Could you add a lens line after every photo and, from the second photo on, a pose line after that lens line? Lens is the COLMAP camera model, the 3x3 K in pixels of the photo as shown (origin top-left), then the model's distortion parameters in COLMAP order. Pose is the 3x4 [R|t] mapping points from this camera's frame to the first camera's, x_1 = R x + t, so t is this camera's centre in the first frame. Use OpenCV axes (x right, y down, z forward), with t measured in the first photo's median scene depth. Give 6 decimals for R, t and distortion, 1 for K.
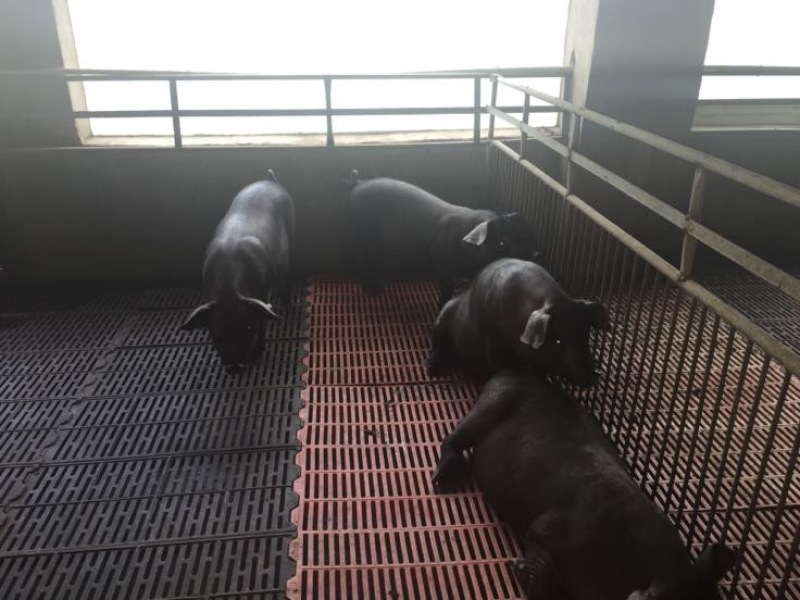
lens RADIAL K [[670.5, 0, 400.1], [0, 670.5, 301.7], [0, 0, 1]] dist [0.029956, -0.045786]
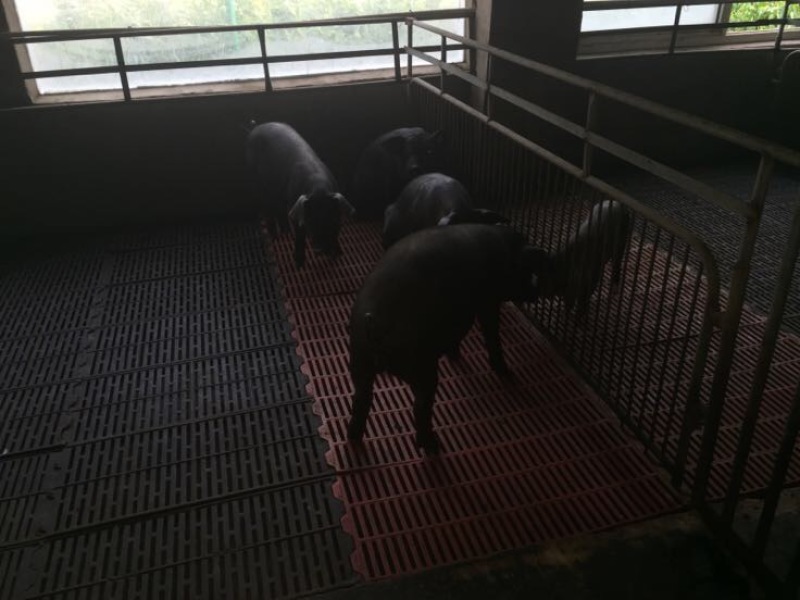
lens RADIAL K [[670.5, 0, 400.1], [0, 670.5, 300.4], [0, 0, 1]] dist [0.029956, -0.045786]
pose [[0.985028, -0.102753, 0.138424, -0.091724], [0.090427, 0.991591, 0.092580, 0.030941], [-0.146773, -0.078677, 0.986036, -0.173451]]
